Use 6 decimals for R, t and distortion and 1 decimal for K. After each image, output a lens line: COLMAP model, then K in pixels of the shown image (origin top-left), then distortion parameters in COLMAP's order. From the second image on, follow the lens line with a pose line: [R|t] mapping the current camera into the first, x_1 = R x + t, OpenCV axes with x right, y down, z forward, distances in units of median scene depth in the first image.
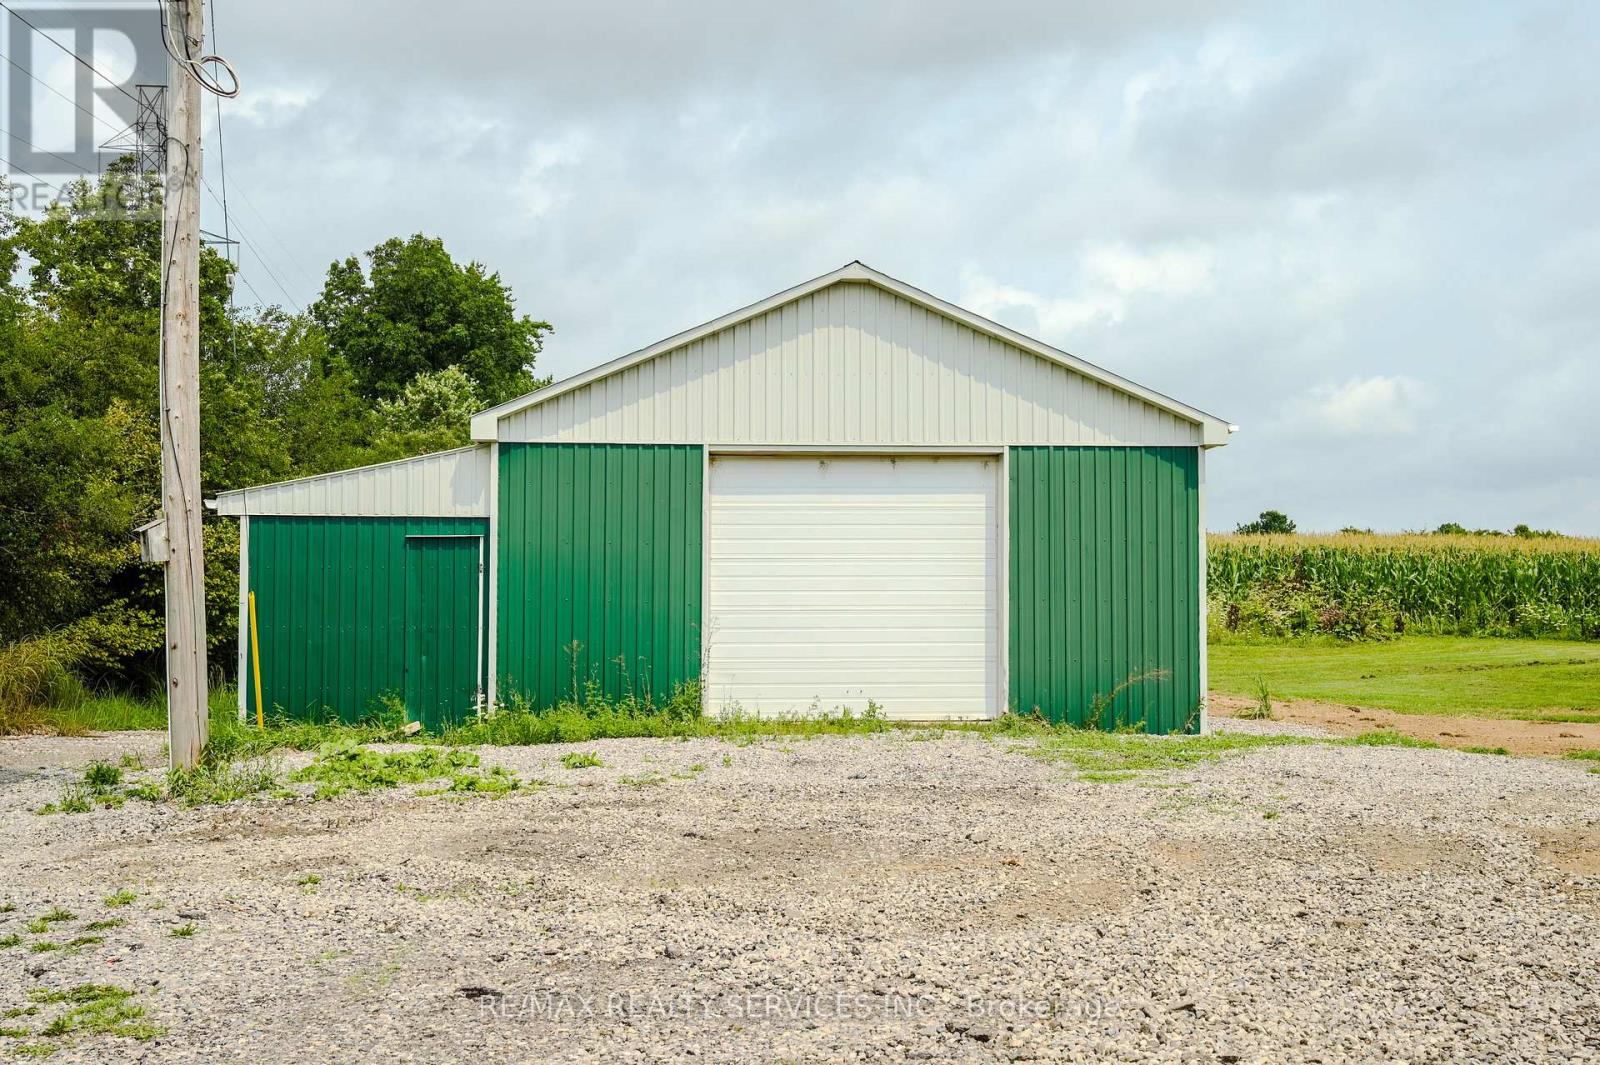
lens RADIAL K [[2387.7, 0, 800.0], [0, 2387.7, 532.5], [0, 0, 1]] dist [-0.017986, -0.003215]
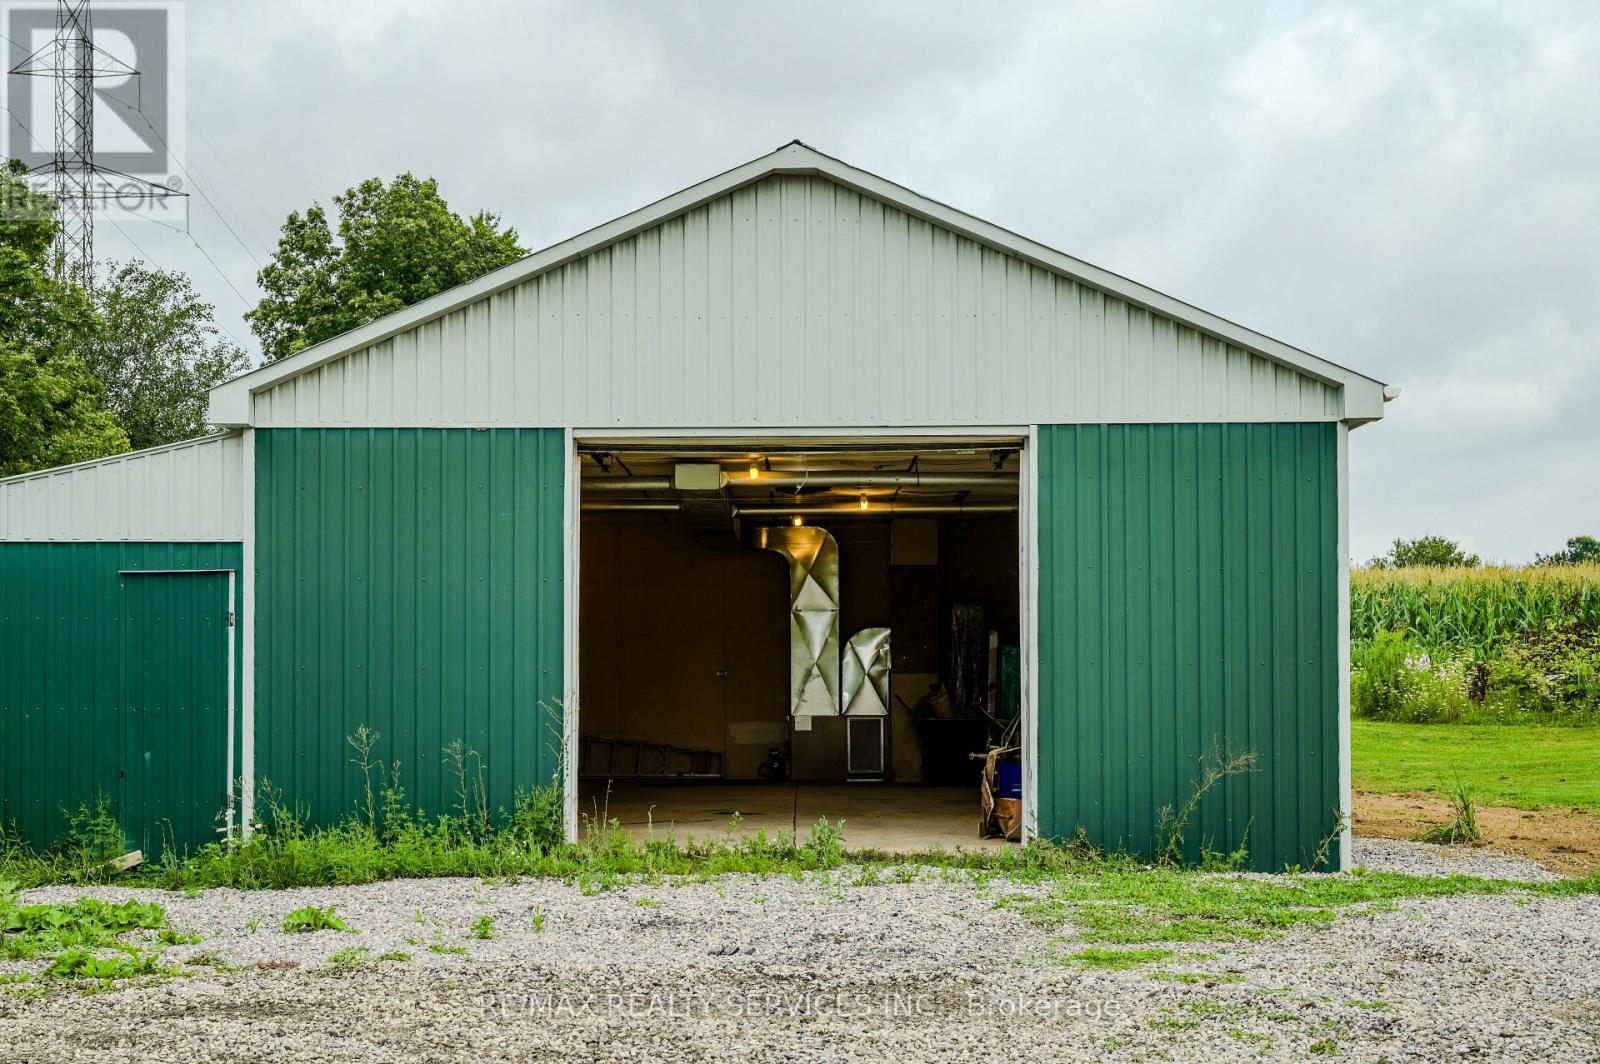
lens RADIAL K [[2861.7, 0, 800.1], [0, 2861.7, 657.6], [0, 0, 1]] dist [0.003928, -0.059649]
pose [[0.995294, -0.004182, -0.096806, 0.098249], [0.006941, 0.999579, 0.028183, 0.004328], [0.096648, -0.028723, 0.994904, 0.222458]]
